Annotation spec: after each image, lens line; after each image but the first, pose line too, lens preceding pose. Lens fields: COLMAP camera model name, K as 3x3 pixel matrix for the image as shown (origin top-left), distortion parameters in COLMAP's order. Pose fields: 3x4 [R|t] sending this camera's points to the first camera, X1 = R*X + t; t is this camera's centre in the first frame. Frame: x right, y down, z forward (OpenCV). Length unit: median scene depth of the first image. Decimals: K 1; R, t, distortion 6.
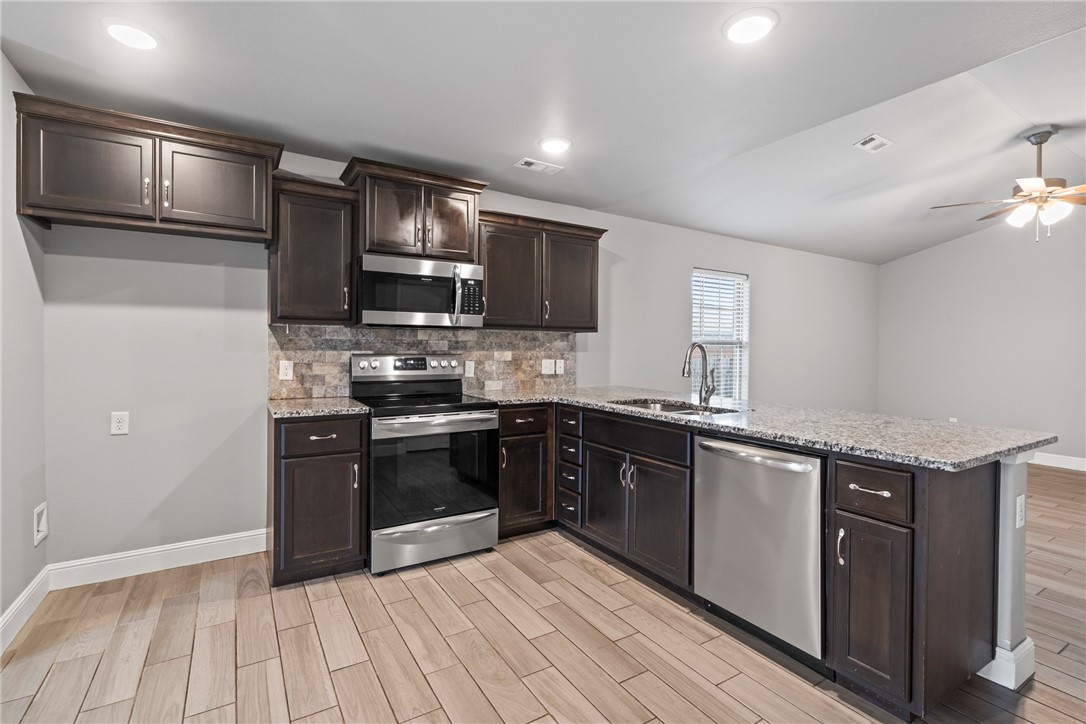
lens RADIAL K [[498.0, 0, 542.2], [0, 498.0, 347.2], [0, 0, 1]] dist [-0.001875, 0.000478]
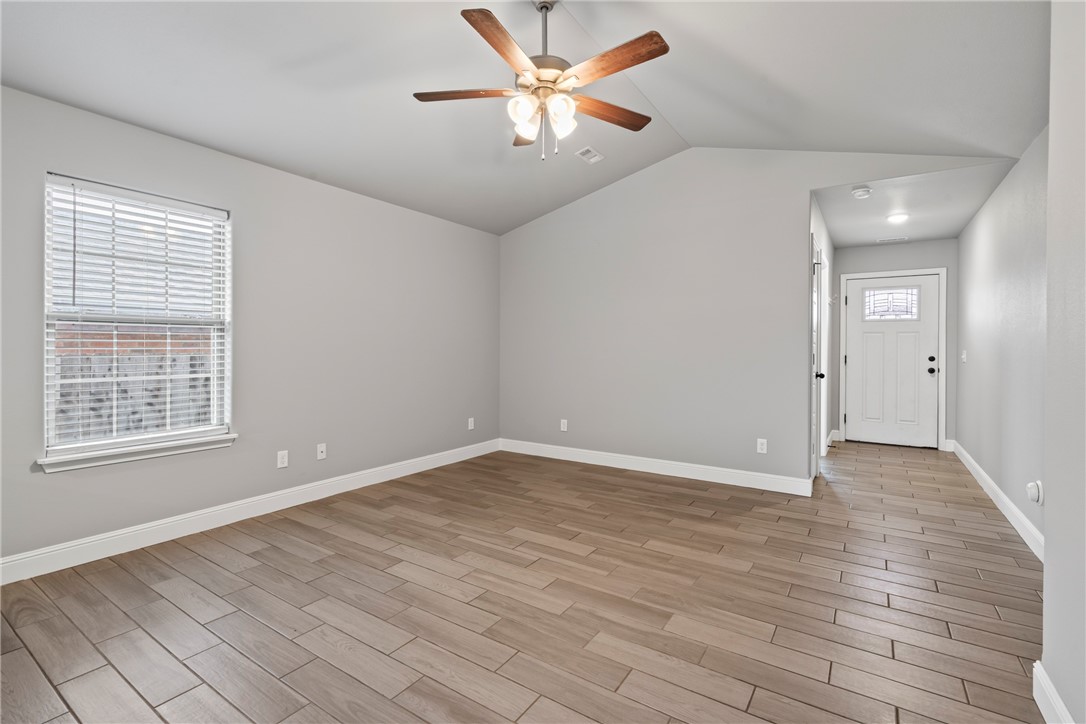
lens RADIAL K [[498.0, 0, 542.2], [0, 498.0, 347.2], [0, 0, 1]] dist [-0.001875, 0.000478]
pose [[0.908786, -0.004266, 0.417241, 0.873733], [0.003140, 0.999989, 0.003386, 0.034573], [-0.417251, -0.001767, 0.908789, 0.497601]]
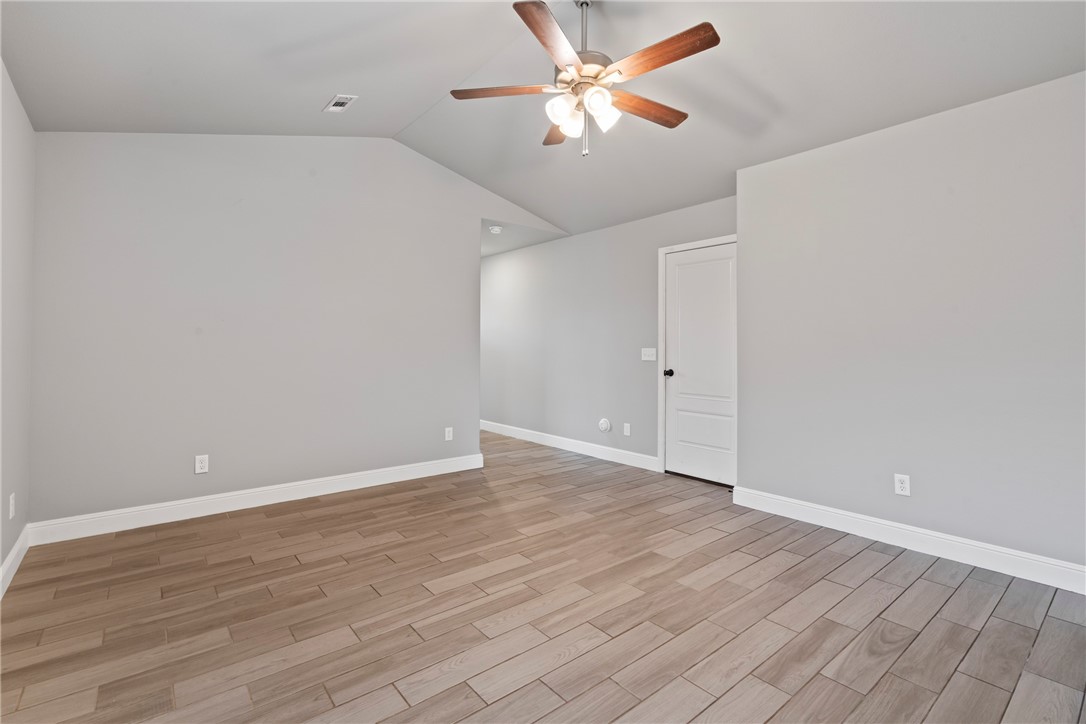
lens RADIAL K [[498.0, 0, 542.2], [0, 498.0, 347.2], [0, 0, 1]] dist [-0.001875, 0.000478]
pose [[-0.128340, -0.010439, 0.991675, 0.453406], [-0.004176, 0.999941, 0.009986, 0.030563], [-0.991721, -0.002859, -0.128376, 1.382925]]
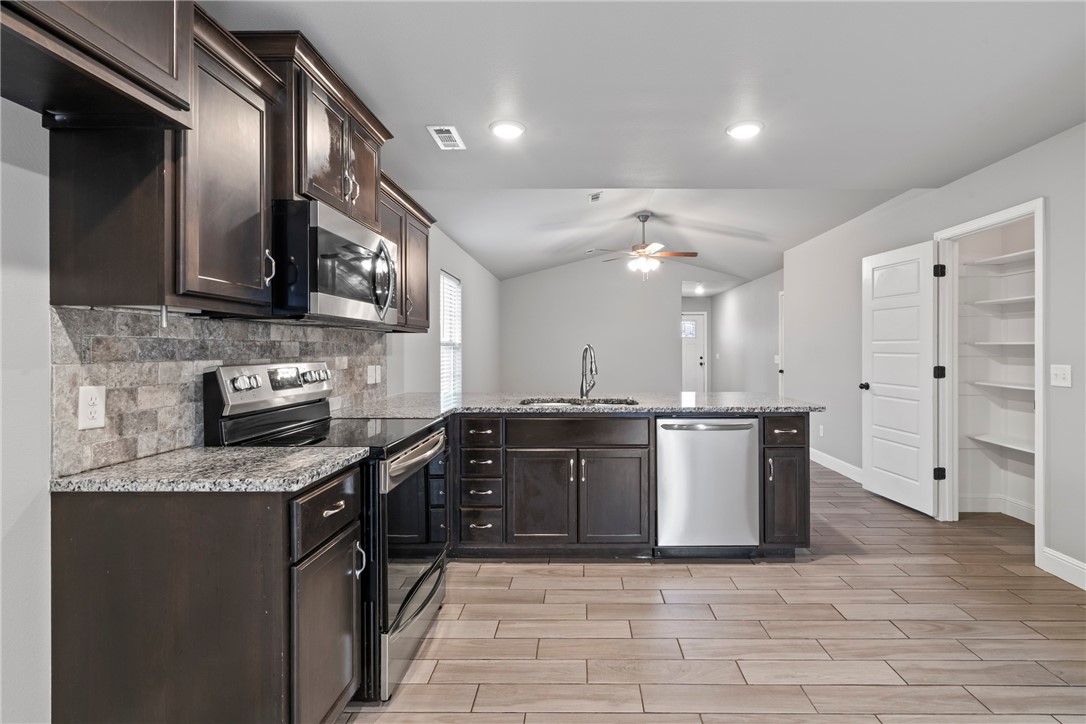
lens RADIAL K [[511.1, 0, 577.7], [0, 511.1, 347.5], [0, 0, 1]] dist [-0.001151, 0.000000]
pose [[0.530898, -0.006671, 0.847409, -0.650853], [0.007234, 0.999968, 0.003340, -0.006237], [-0.847405, 0.004357, 0.530929, 0.362128]]
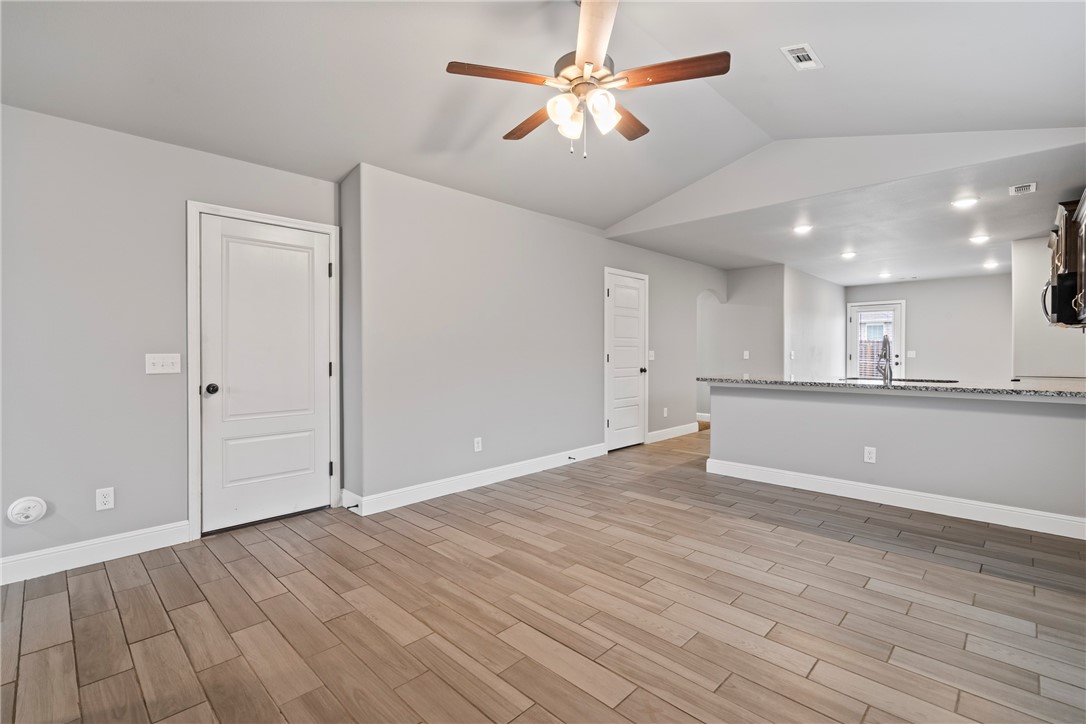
lens RADIAL K [[492.8, 0, 538.5], [0, 492.8, 356.4], [0, 0, 1]] dist [-0.000099, 0.000224]
pose [[-0.972686, -0.003706, -0.232097, 1.456543], [-0.005855, 0.999946, 0.008572, 0.041214], [0.232053, 0.009696, -0.972655, 1.953065]]
